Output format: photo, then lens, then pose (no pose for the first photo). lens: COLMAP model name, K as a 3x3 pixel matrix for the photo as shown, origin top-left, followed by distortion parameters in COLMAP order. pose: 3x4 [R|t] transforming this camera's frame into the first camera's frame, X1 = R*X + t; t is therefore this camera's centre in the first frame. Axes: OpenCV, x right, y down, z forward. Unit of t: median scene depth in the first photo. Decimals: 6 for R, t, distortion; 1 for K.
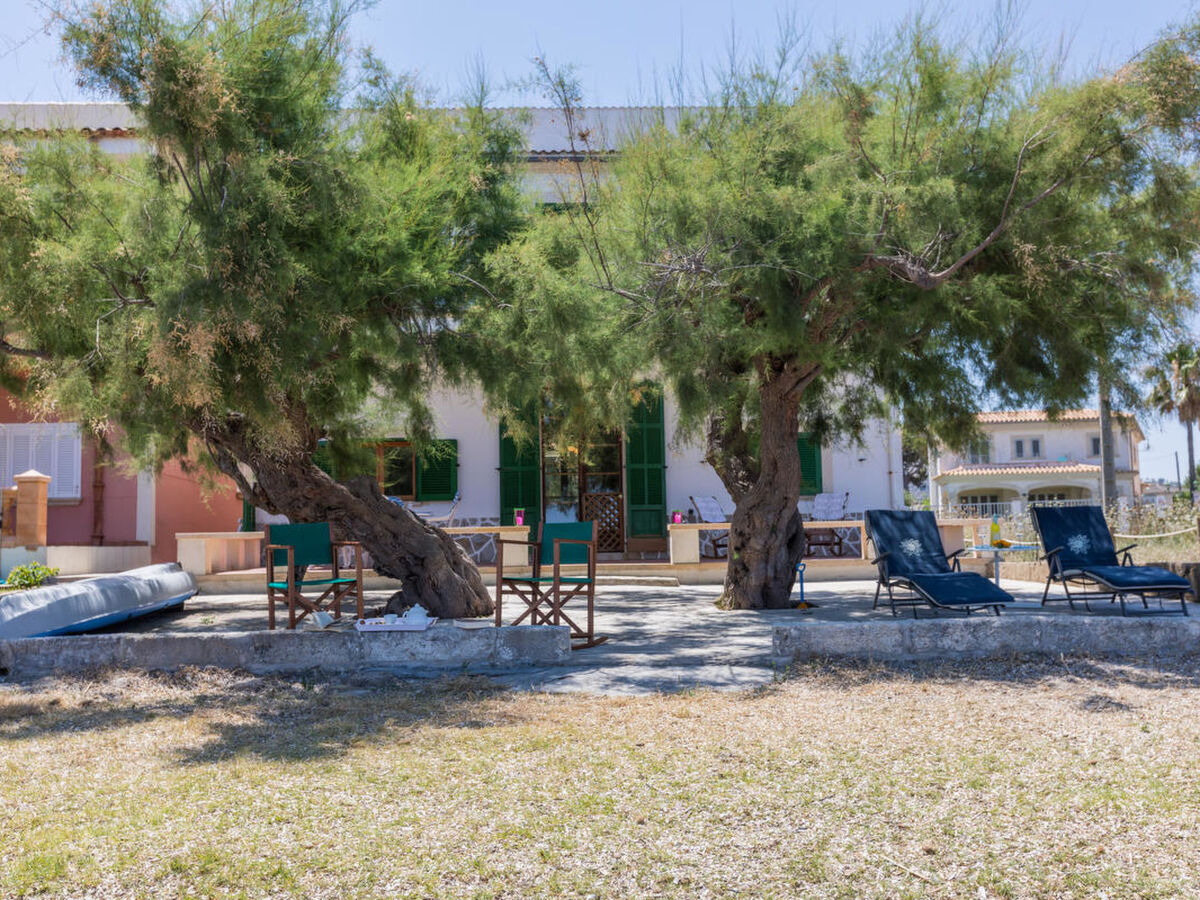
lens RADIAL K [[1195.9, 0, 600.0], [0, 1195.9, 450.0], [0, 0, 1]] dist [-0.008832, -0.022885]
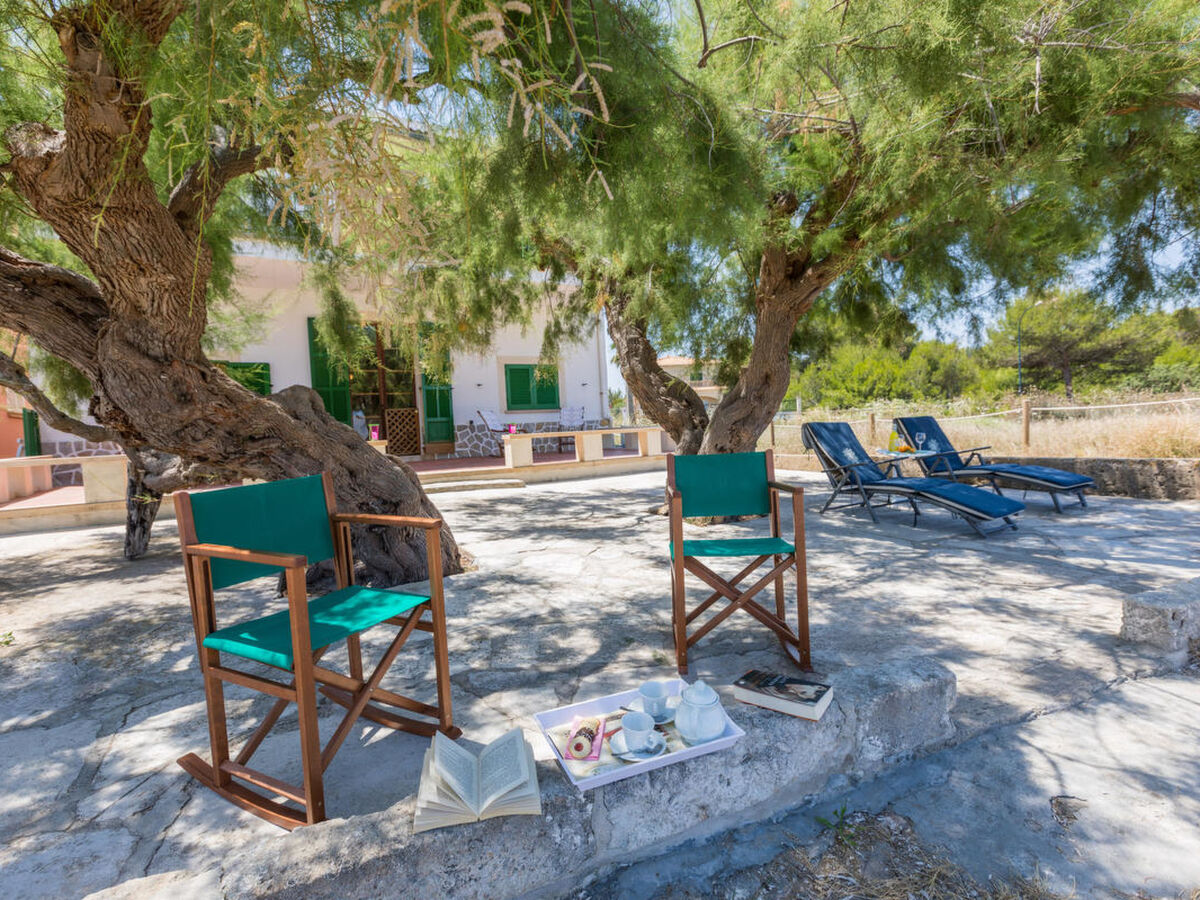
lens RADIAL K [[602.8, 0, 603.4], [0, 602.8, 450.5], [0, 0, 1]] dist [0.003802, -0.003241]
pose [[0.881745, -0.041748, 0.469876, -0.140186], [-0.008750, 0.994457, 0.104776, 0.014030], [-0.471645, -0.096497, 0.876492, 0.425176]]
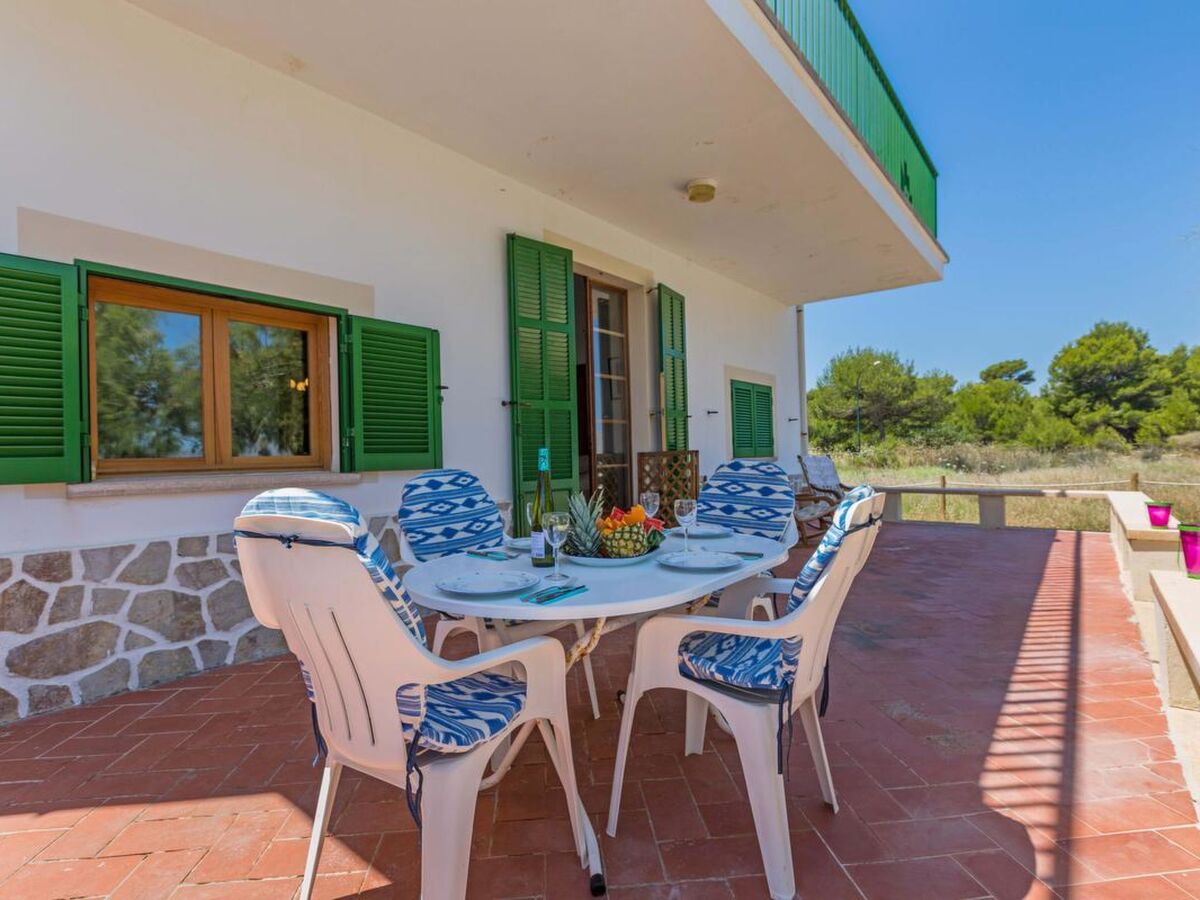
lens RADIAL K [[602.8, 0, 603.4], [0, 602.8, 450.5], [0, 0, 1]] dist [0.003802, -0.003241]
pose [[0.661129, 0.008491, 0.750224, -0.305265], [-0.052866, 0.997978, 0.035293, 0.030847], [-0.748407, -0.062995, 0.660241, 1.009701]]
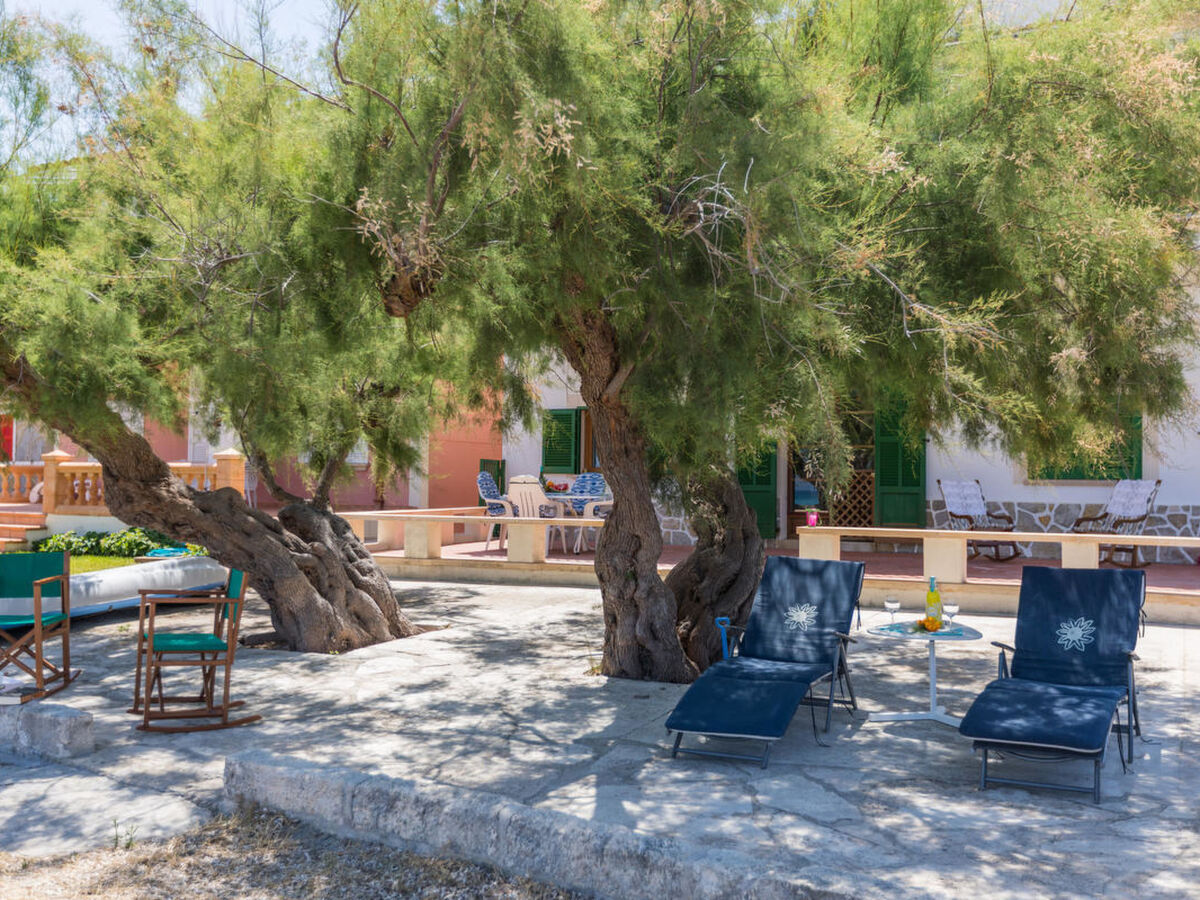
lens RADIAL K [[1195.9, 0, 600.0], [0, 1195.9, 450.0], [0, 0, 1]] dist [-0.008832, -0.022885]
pose [[0.858655, 0.016214, -0.512297, 0.350520], [0.016794, 0.998073, 0.059737, -0.039025], [0.512278, -0.059897, 0.856728, 0.246953]]
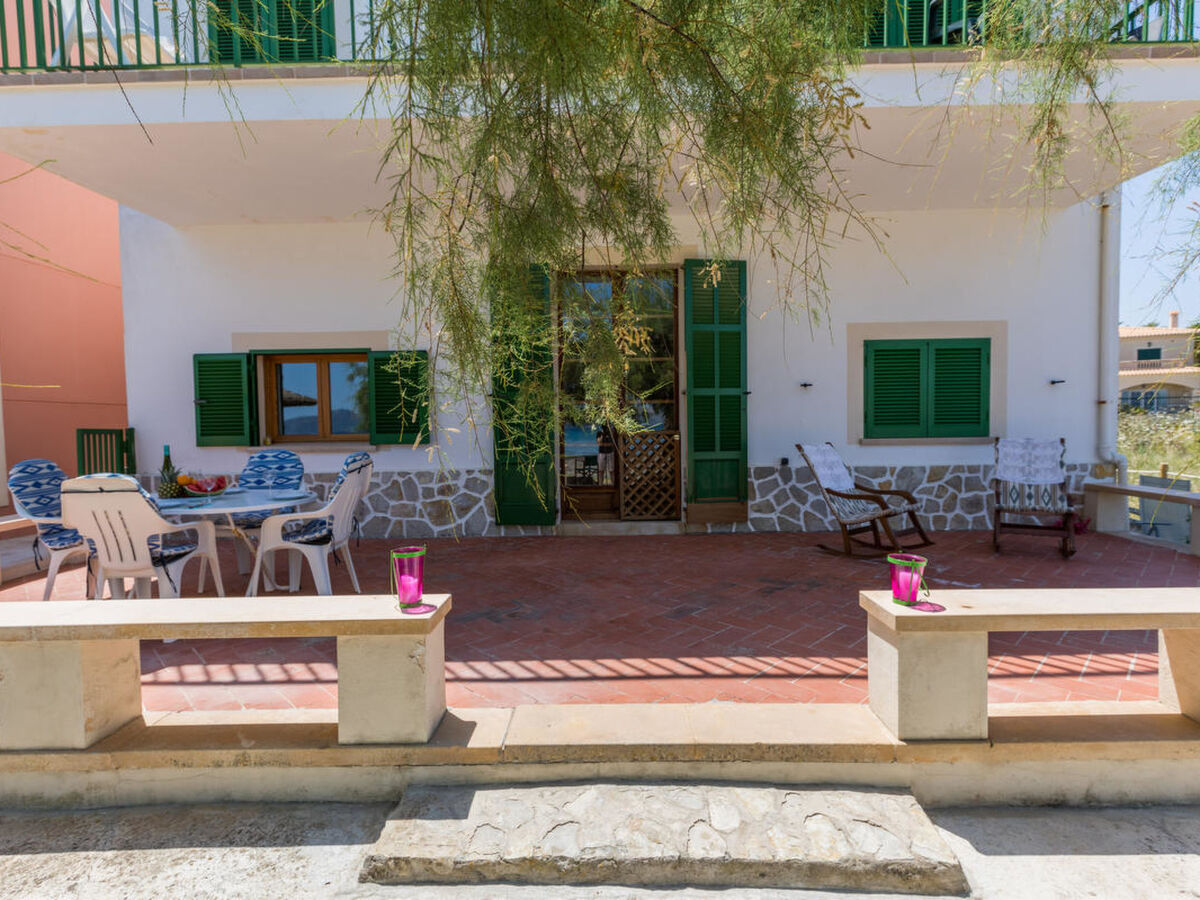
lens RADIAL K [[602.8, 0, 603.4], [0, 602.8, 450.5], [0, 0, 1]] dist [0.003802, -0.003241]
pose [[0.998382, 0.007628, -0.056340, -0.005689], [0.000112, 0.990692, 0.136124, 0.000818], [0.056854, -0.135910, 0.989088, 0.841184]]
